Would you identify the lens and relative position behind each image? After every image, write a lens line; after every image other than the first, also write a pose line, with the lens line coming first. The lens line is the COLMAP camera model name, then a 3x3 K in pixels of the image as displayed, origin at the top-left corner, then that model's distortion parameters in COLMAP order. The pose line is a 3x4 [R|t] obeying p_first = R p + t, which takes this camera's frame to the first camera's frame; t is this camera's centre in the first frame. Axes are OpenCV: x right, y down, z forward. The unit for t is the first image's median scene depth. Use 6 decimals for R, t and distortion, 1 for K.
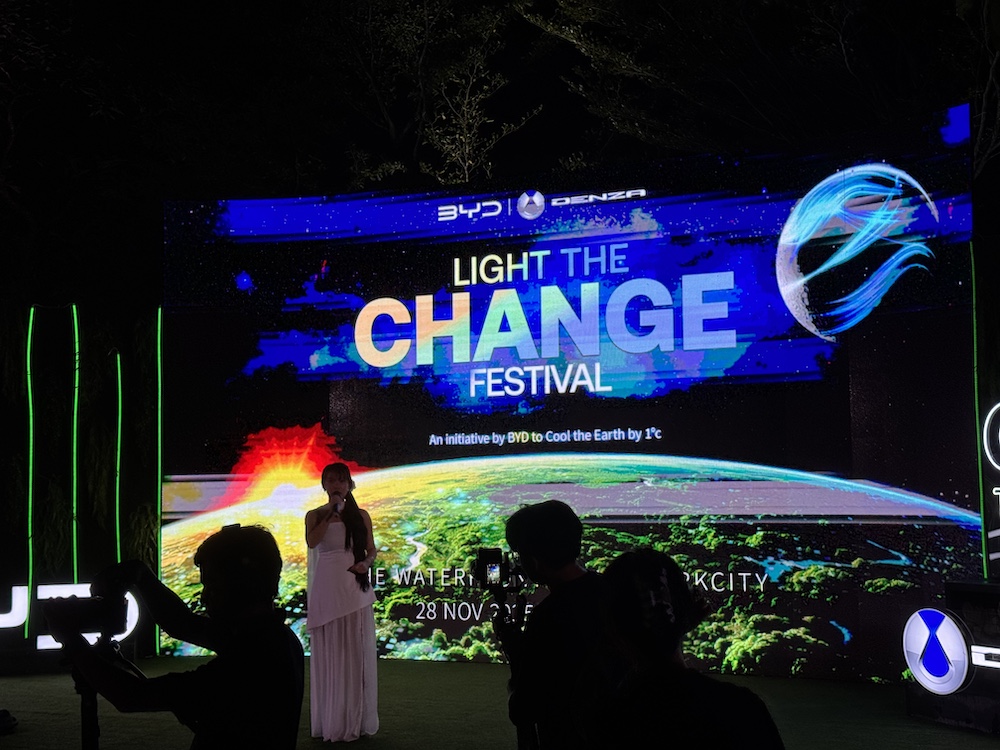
lens RADIAL K [[1385.5, 0, 510.3], [0, 1385.5, 368.5], [0, 0, 1]] dist [0.078105, 0.000000]
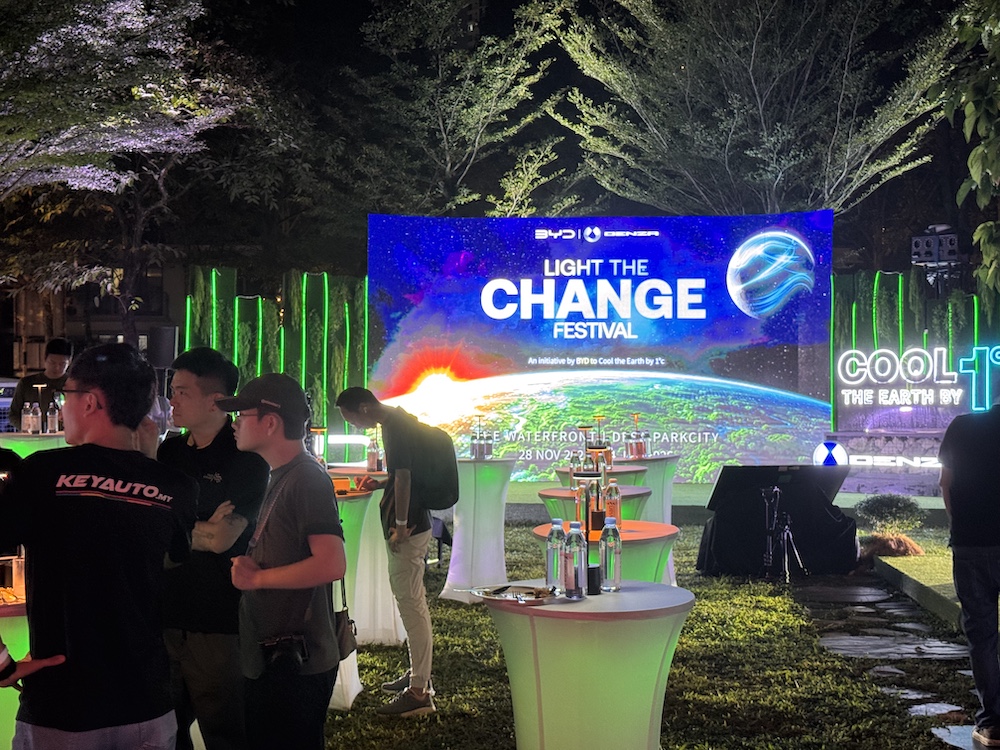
lens RADIAL K [[1385.5, 0, 500.3], [0, 1385.5, 378.0], [0, 0, 1]] dist [0.078105, 0.000000]
pose [[0.937645, 0.029637, 0.346330, -0.716619], [-0.048411, 0.997782, 0.045684, -0.006350], [-0.344208, -0.059601, 0.937000, -0.672641]]
